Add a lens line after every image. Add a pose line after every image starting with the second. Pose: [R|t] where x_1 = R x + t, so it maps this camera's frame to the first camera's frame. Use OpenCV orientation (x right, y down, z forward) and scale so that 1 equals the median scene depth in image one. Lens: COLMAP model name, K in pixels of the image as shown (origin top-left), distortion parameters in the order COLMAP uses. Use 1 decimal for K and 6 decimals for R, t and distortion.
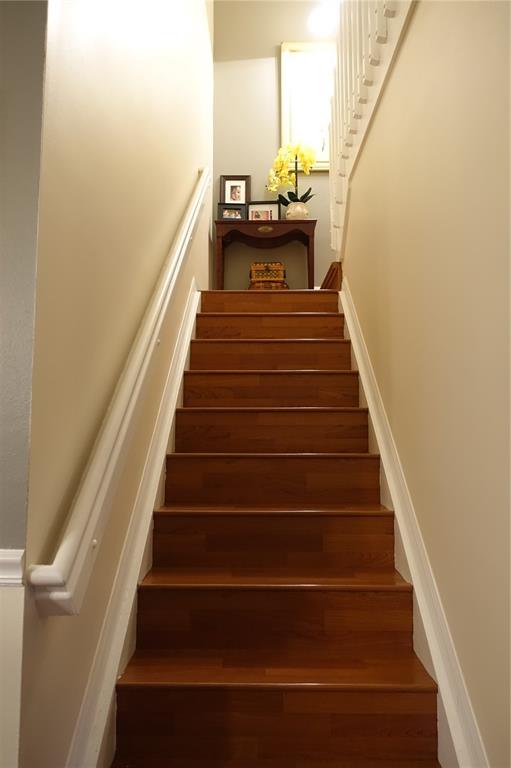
lens RADIAL K [[532.0, 0, 255.5], [0, 532.0, 384.0], [0, 0, 1]] dist [-0.001333, -0.001014]
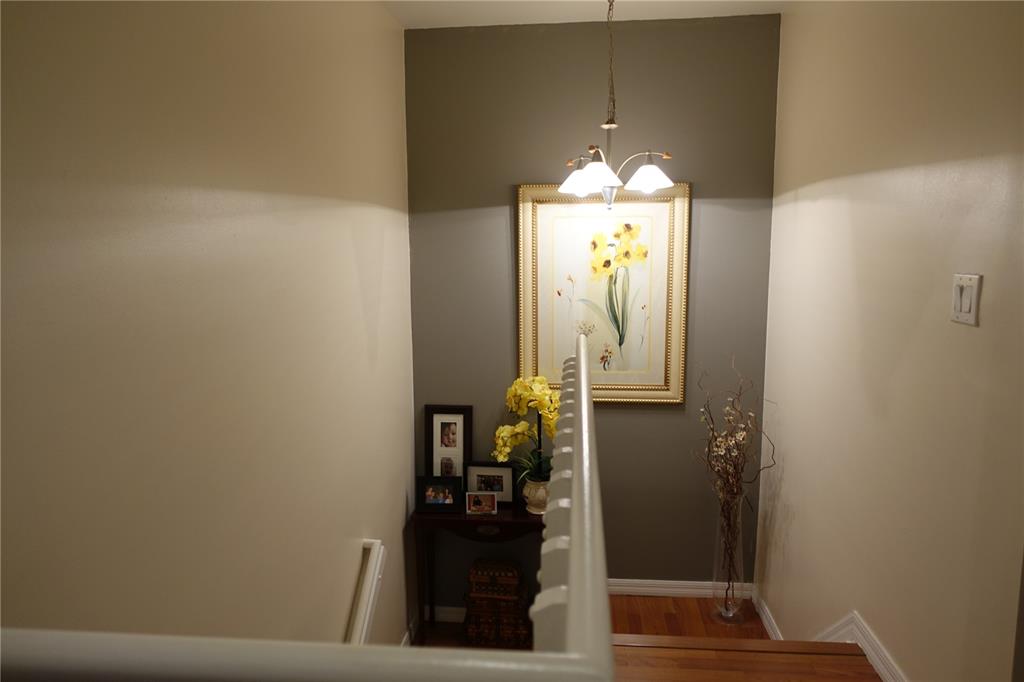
lens RADIAL K [[709.3, 0, 515.3], [0, 709.3, 353.1], [0, 0, 1]] dist [-0.001333, -0.001014]
pose [[0.997014, 0.004790, -0.077070, 0.111532], [0.011984, 0.976383, 0.215713, -0.657403], [0.076283, -0.215992, 0.973411, 0.194679]]
